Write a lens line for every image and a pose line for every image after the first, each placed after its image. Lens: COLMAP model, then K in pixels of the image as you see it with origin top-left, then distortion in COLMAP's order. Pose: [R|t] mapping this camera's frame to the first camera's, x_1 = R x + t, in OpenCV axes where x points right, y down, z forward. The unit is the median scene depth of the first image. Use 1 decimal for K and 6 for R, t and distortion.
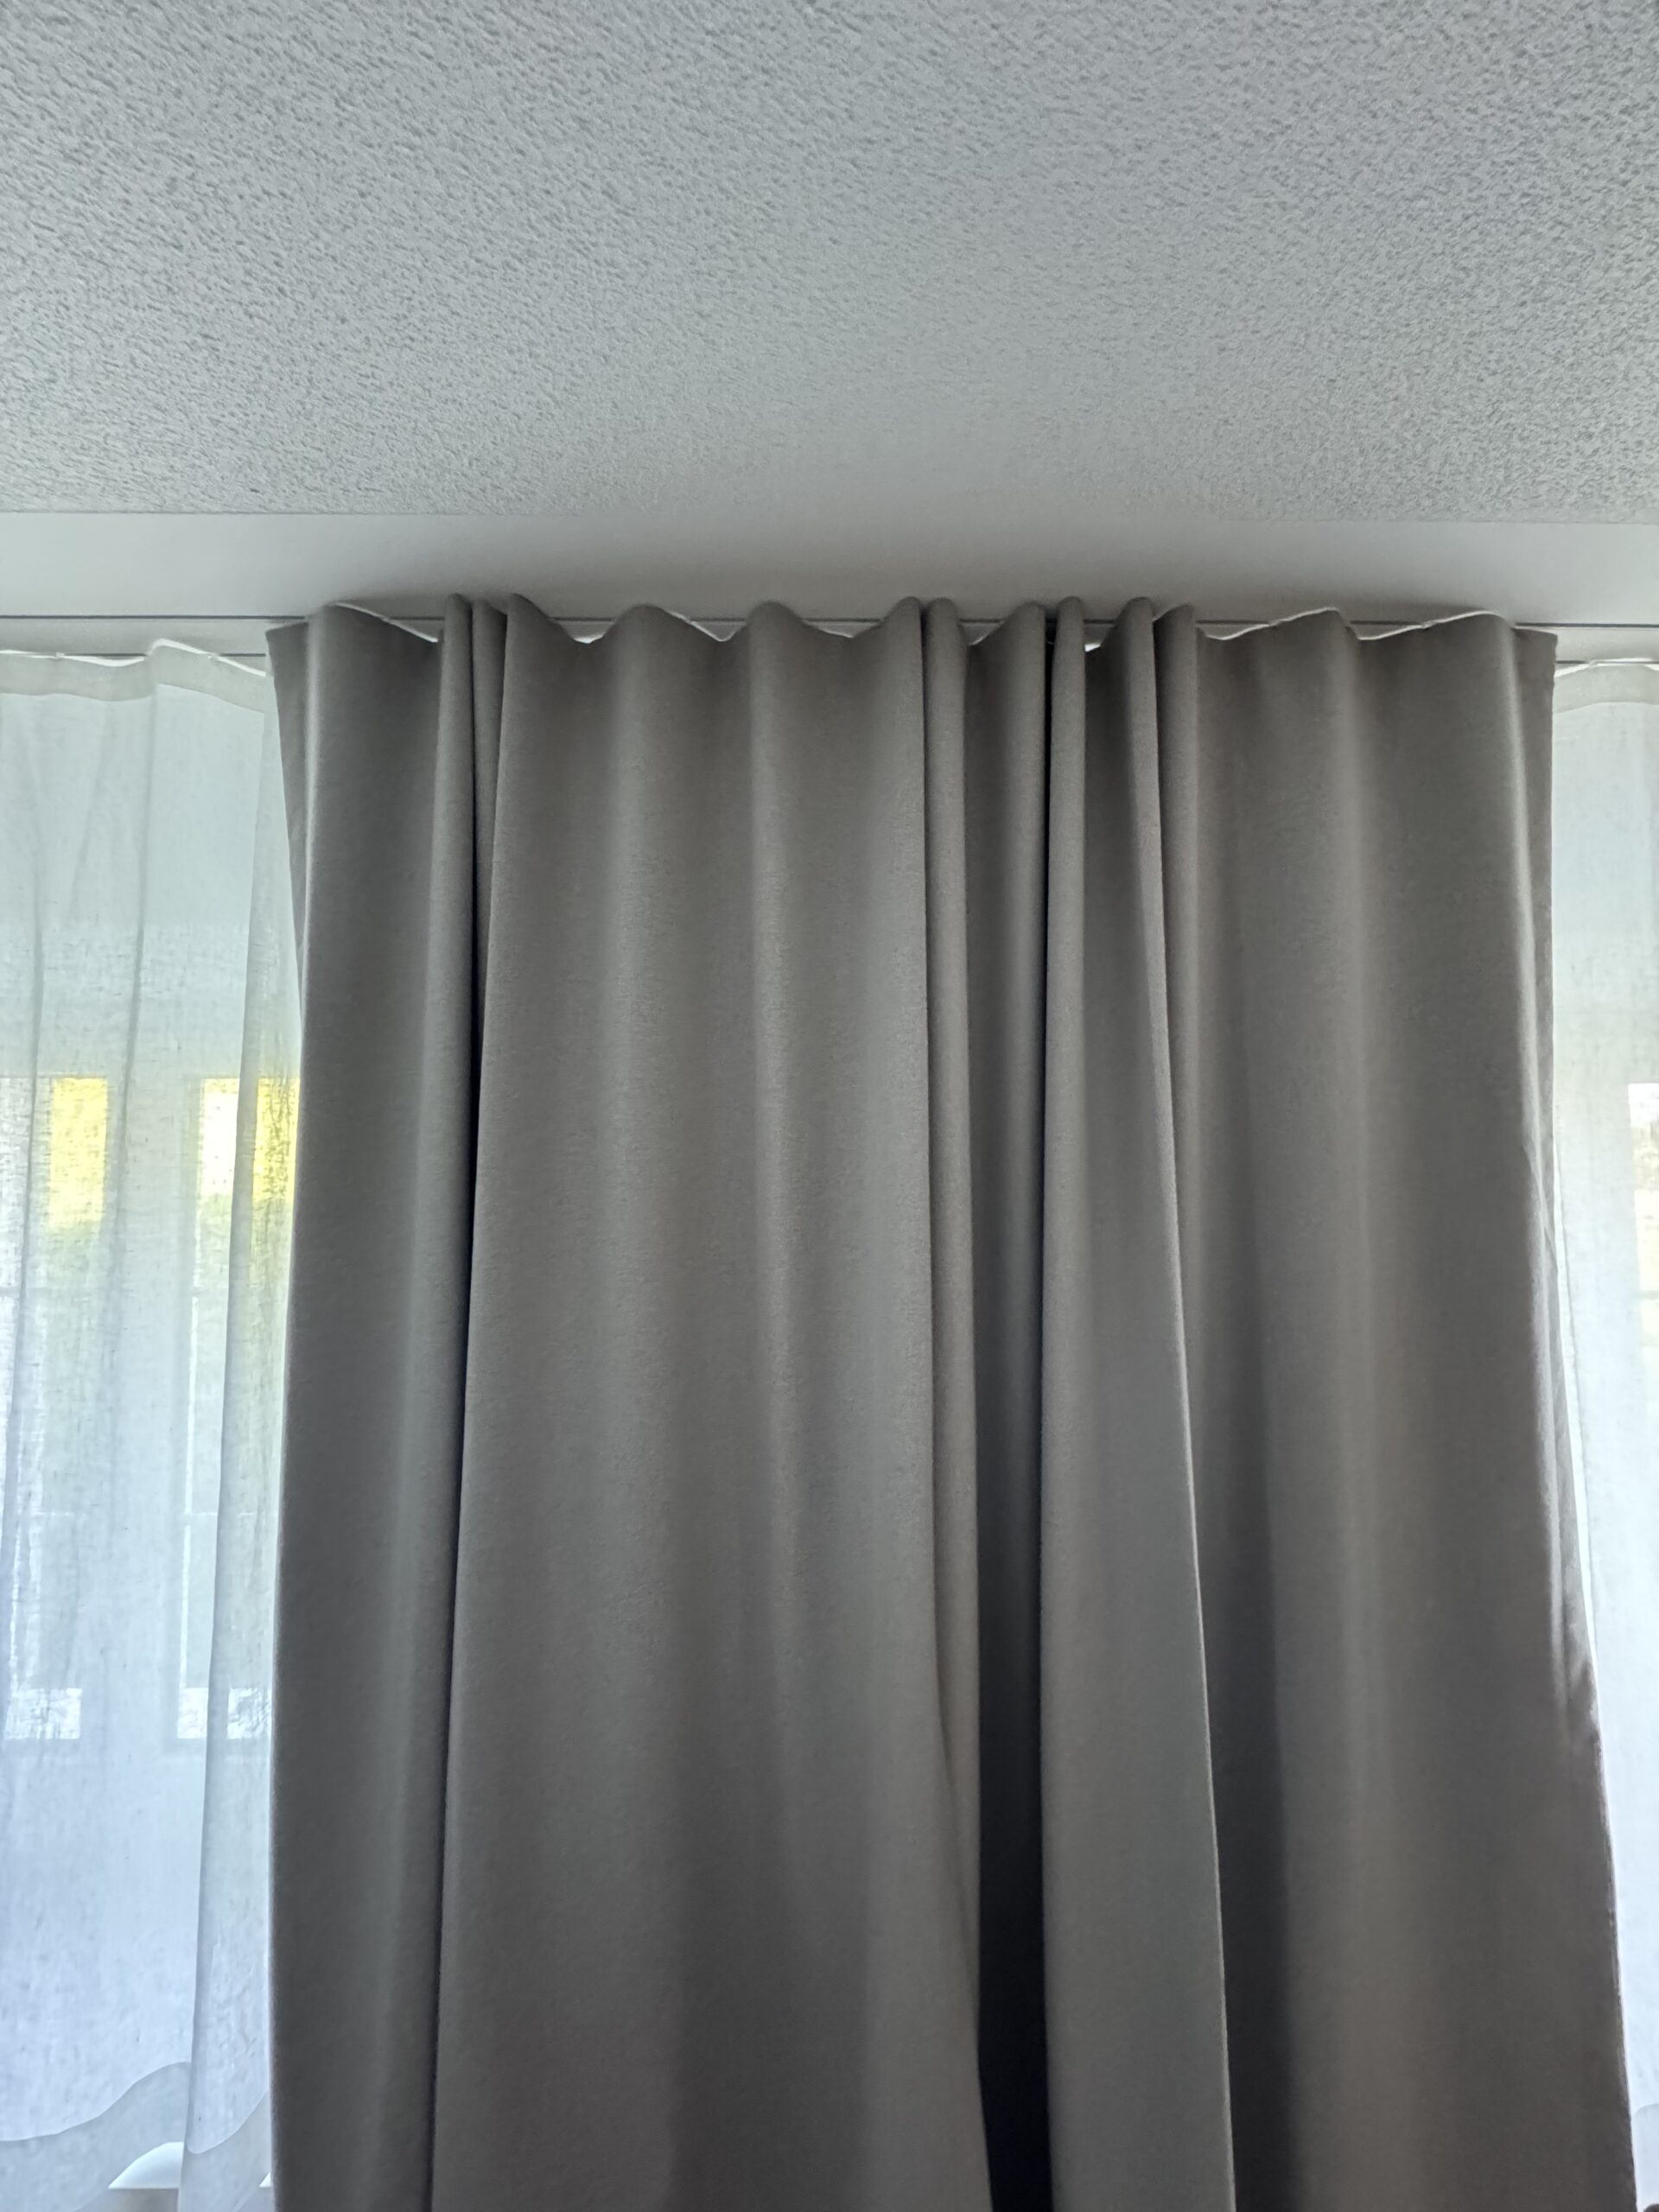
lens RADIAL K [[878.0, 0, 829.5], [0, 878.0, 1106.0], [0, 0, 1]] dist [-0.001554, 0.000014]
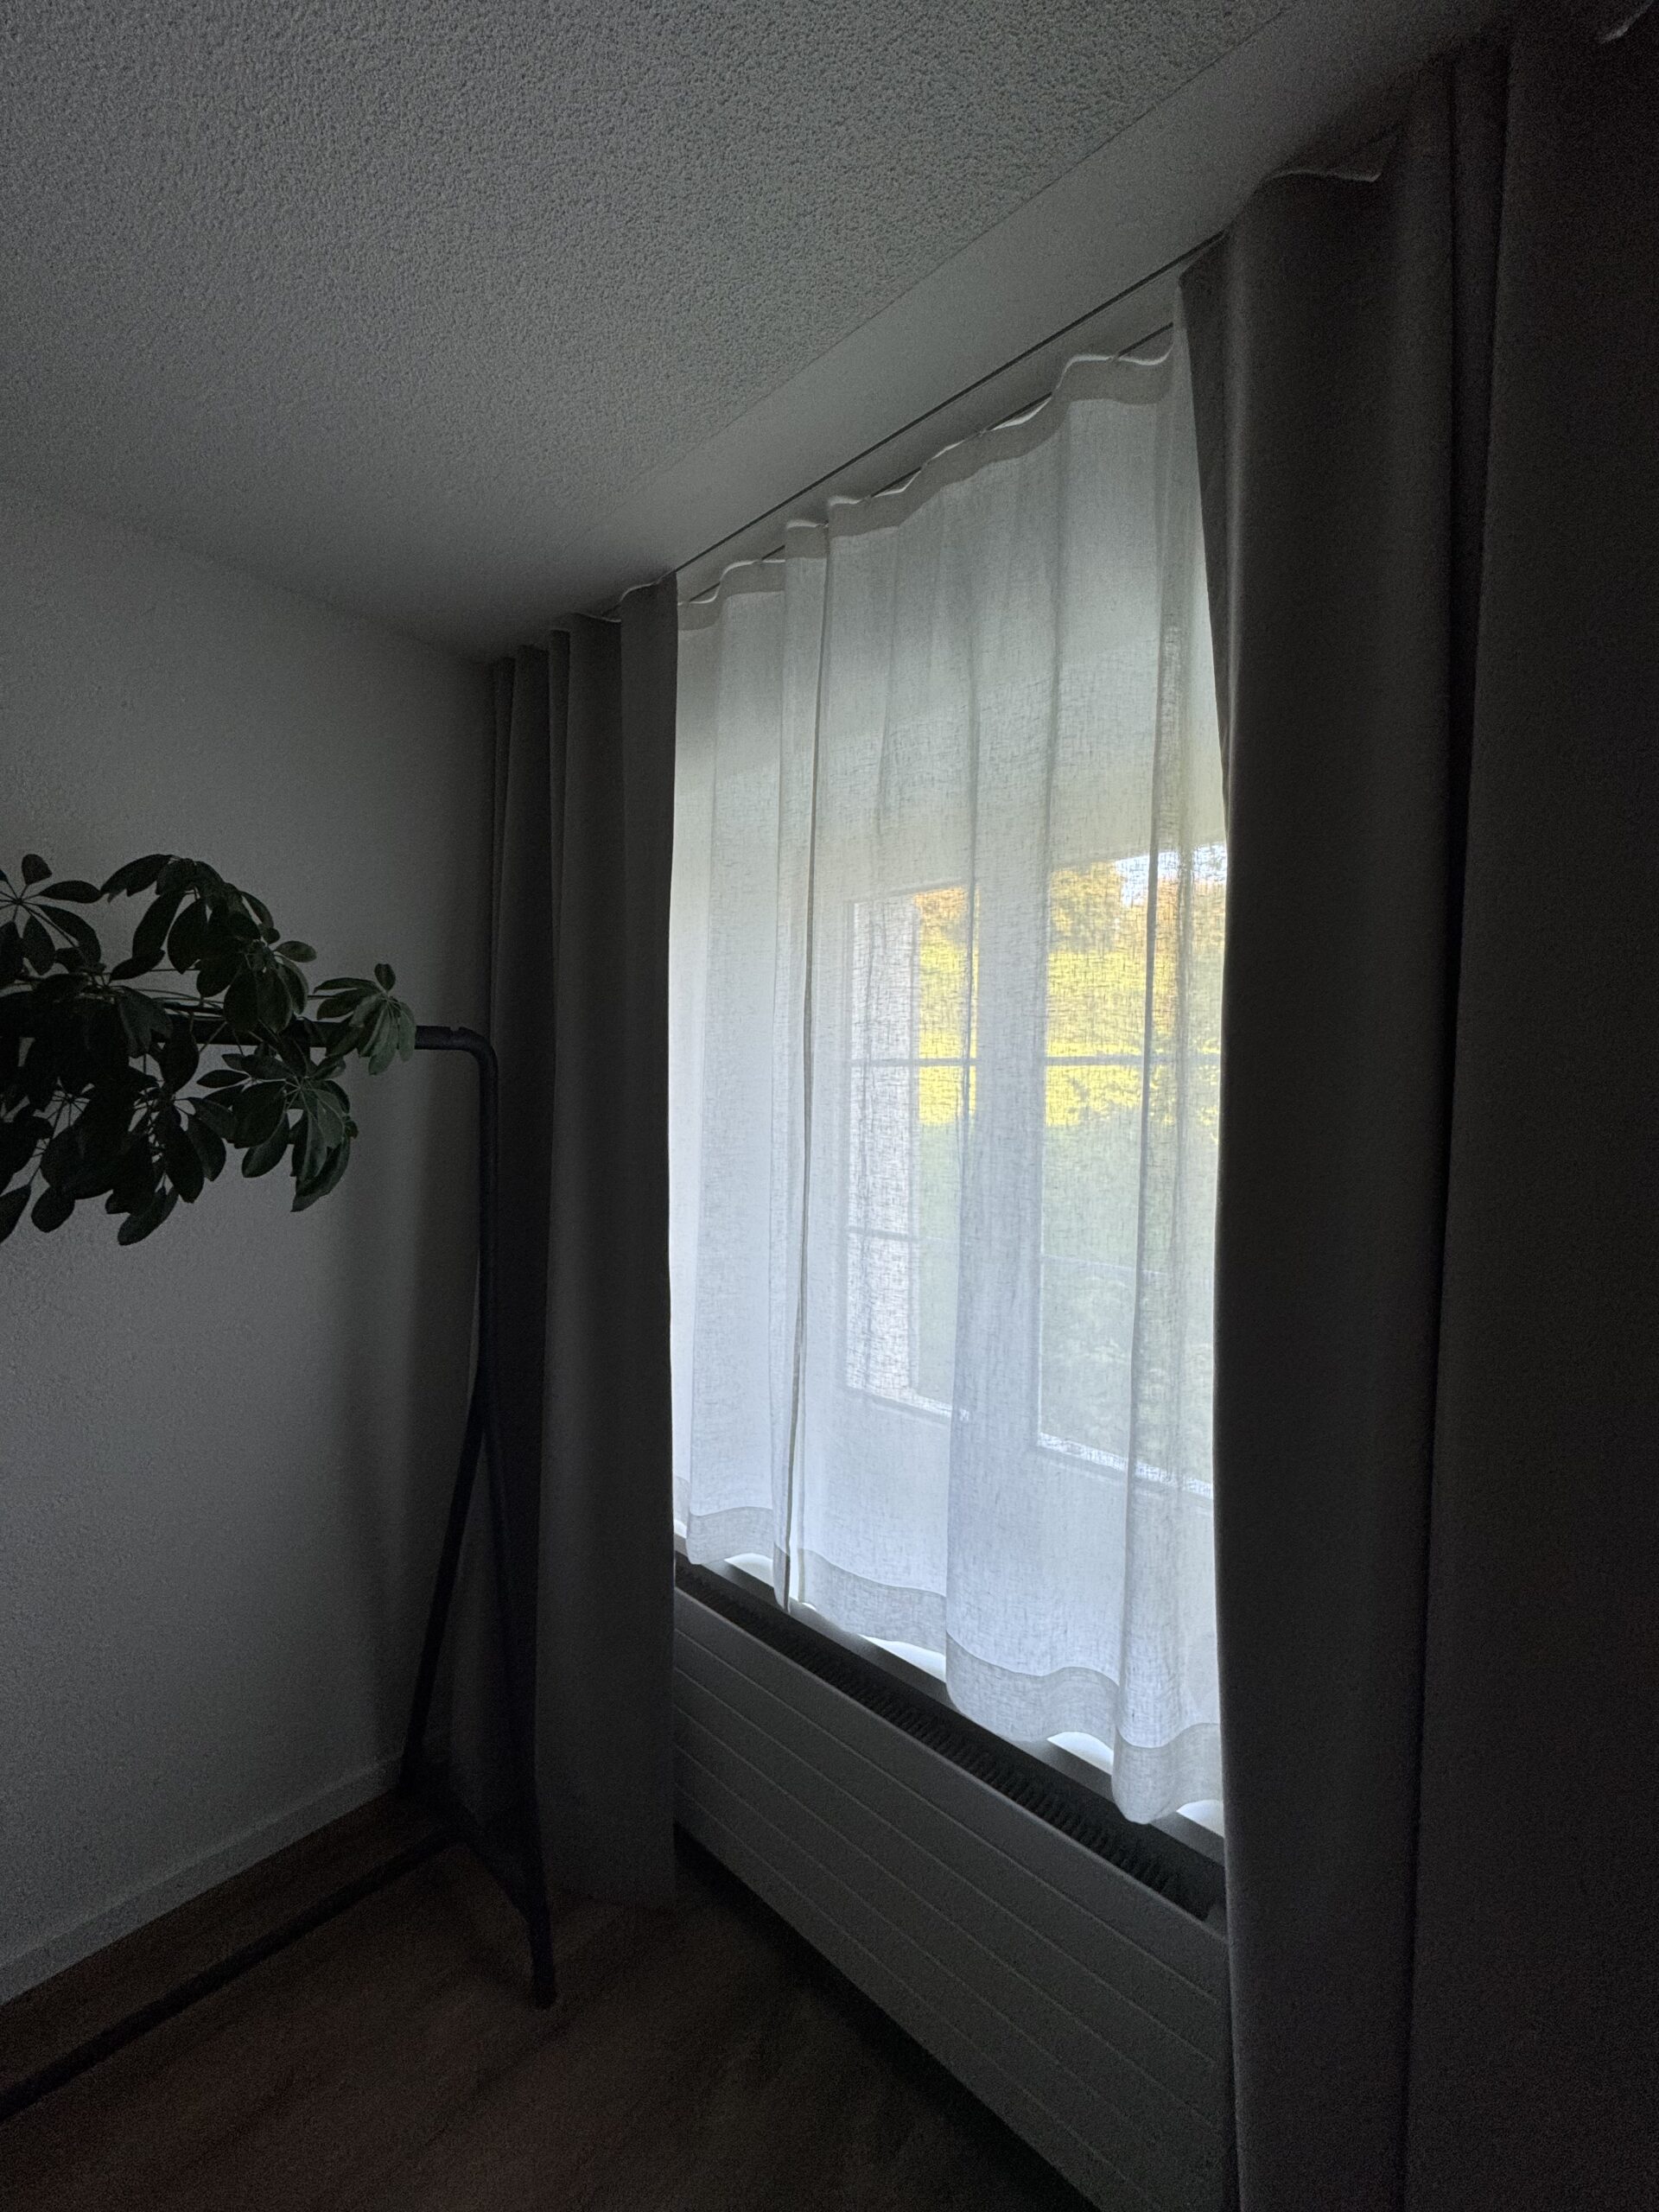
lens RADIAL K [[878.0, 0, 829.5], [0, 878.0, 1106.0], [0, 0, 1]] dist [-0.001554, 0.000014]
pose [[0.734991, 0.025266, -0.677605, -0.250833], [0.020309, 0.998037, 0.059243, 0.296647], [0.677772, -0.057304, 0.733036, -0.012483]]
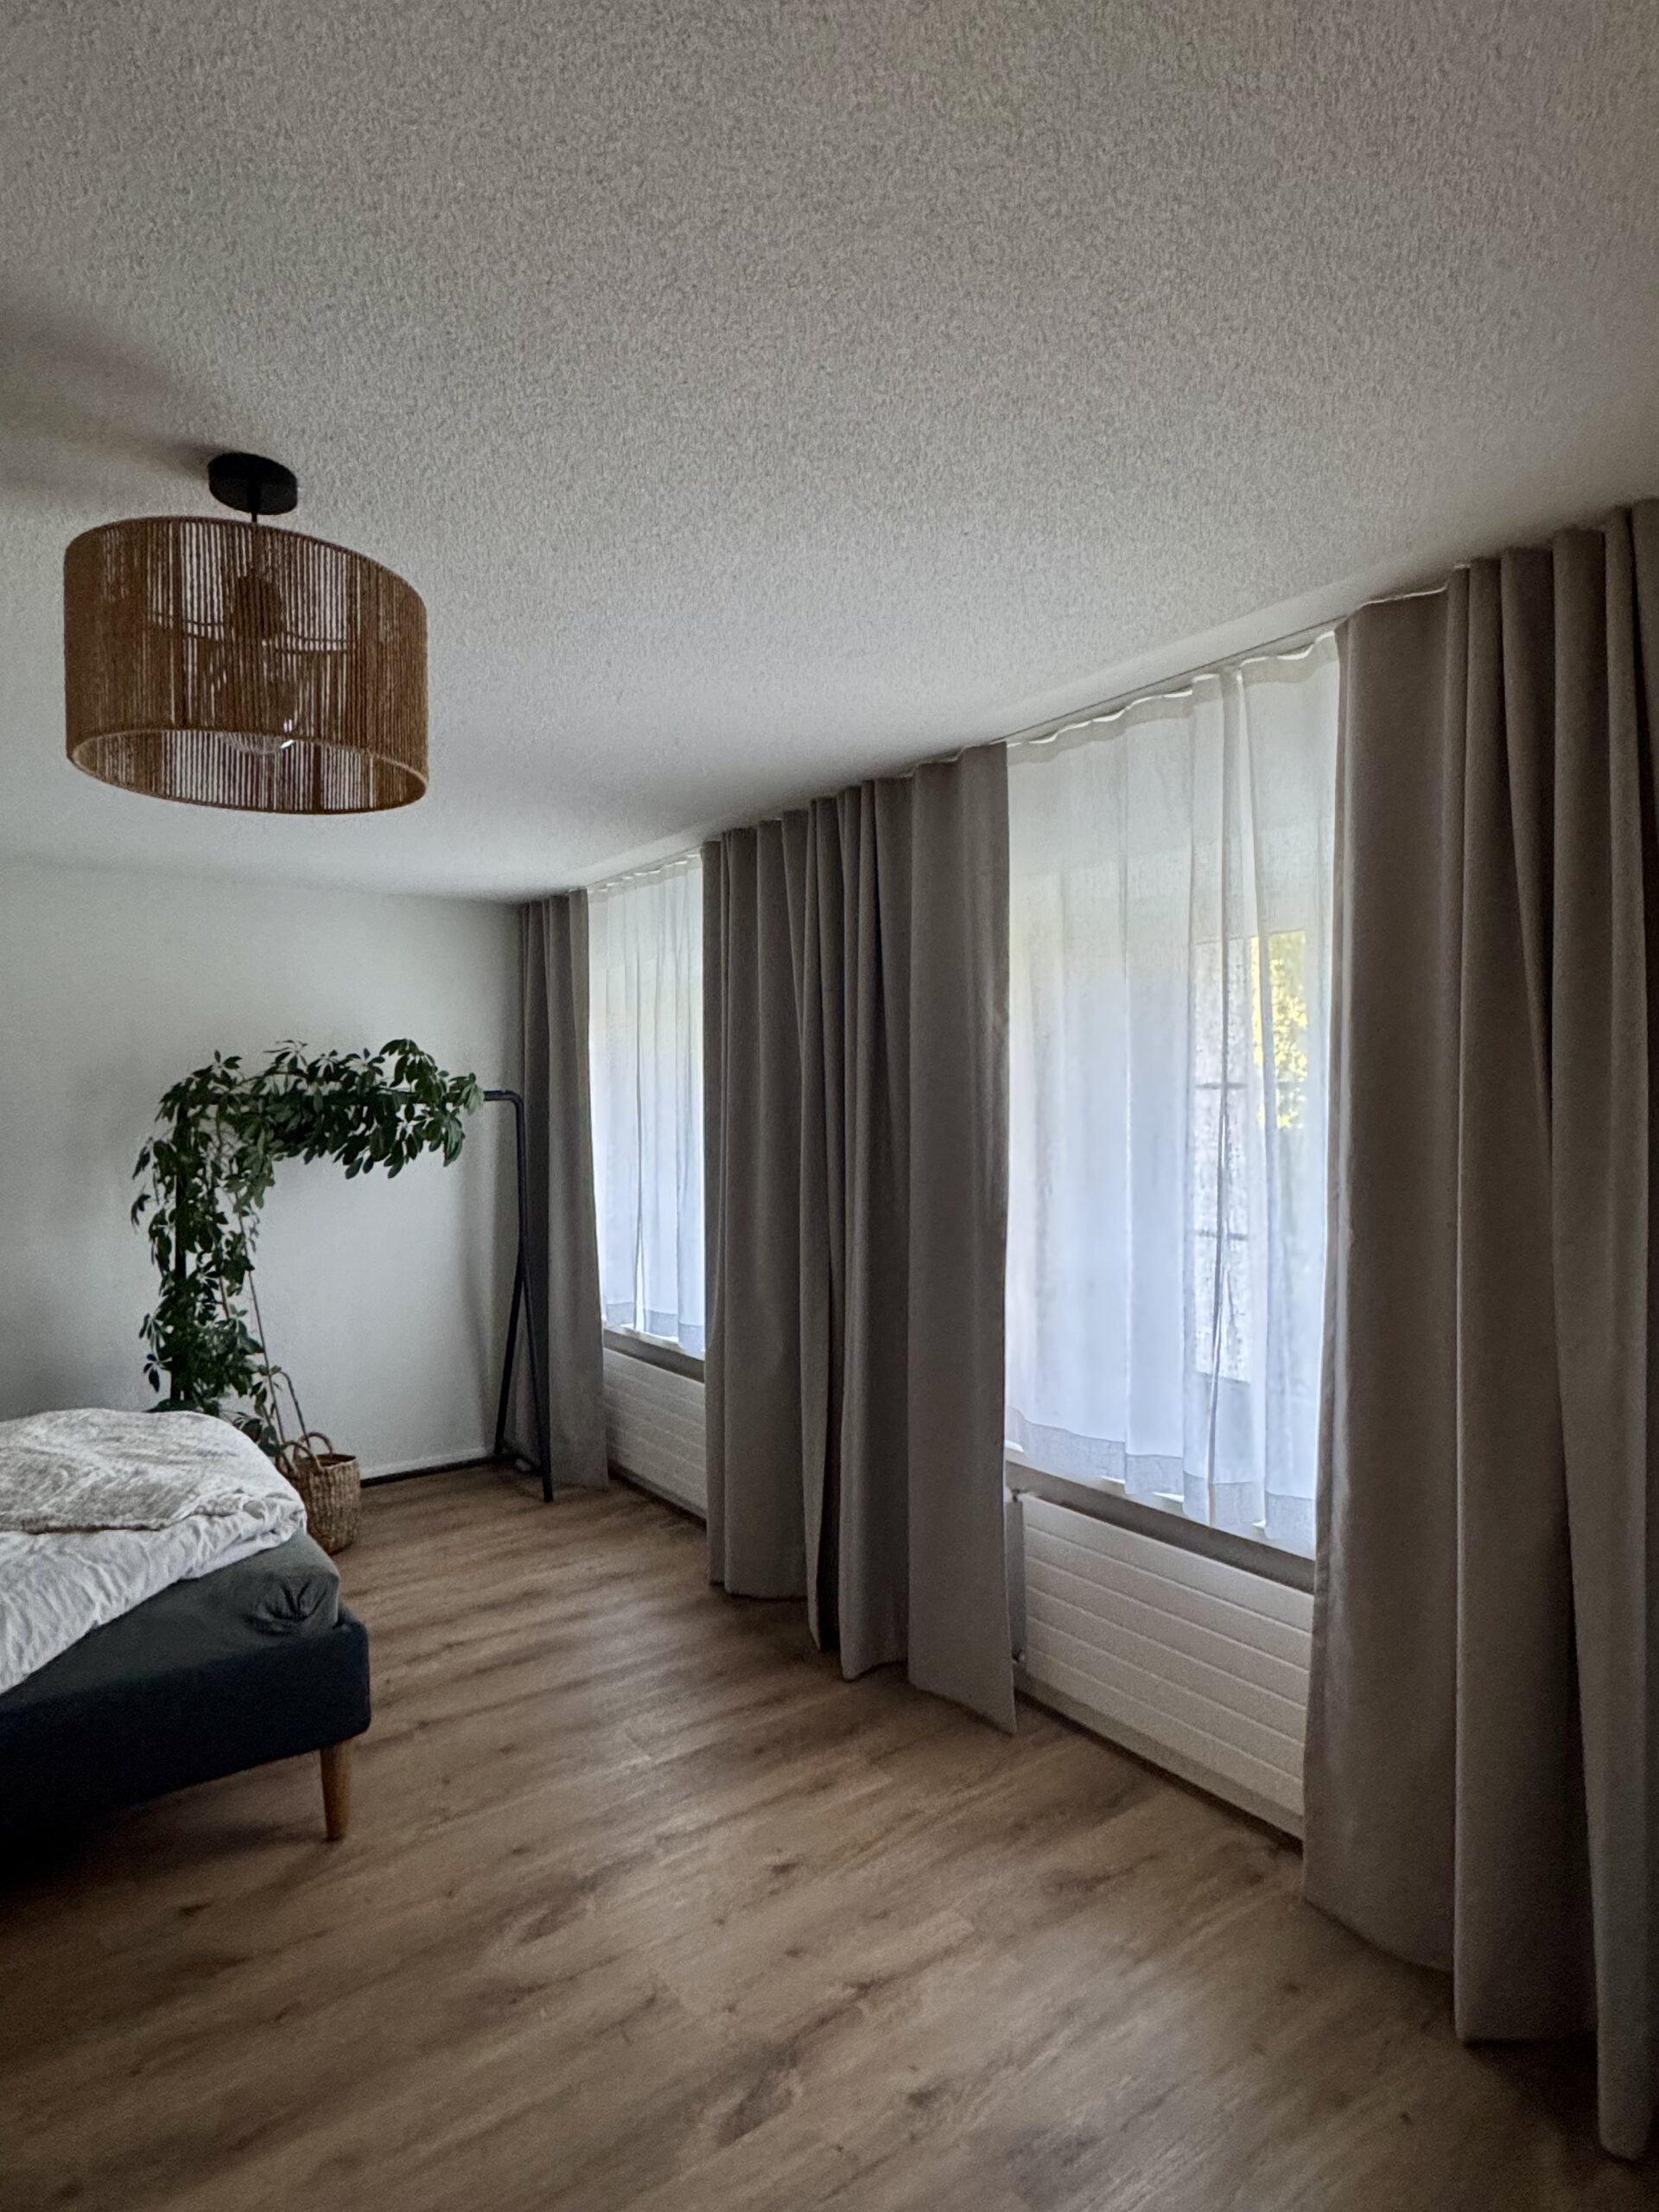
lens RADIAL K [[1229.4, 0, 829.5], [0, 1229.4, 1106.0], [0, 0, 1]] dist [-0.021172, -0.000113]
pose [[0.581946, -0.007024, -0.813197, 2.992087], [0.065328, 0.997135, 0.038137, 0.193614], [0.810599, -0.075318, 0.580738, -1.124591]]
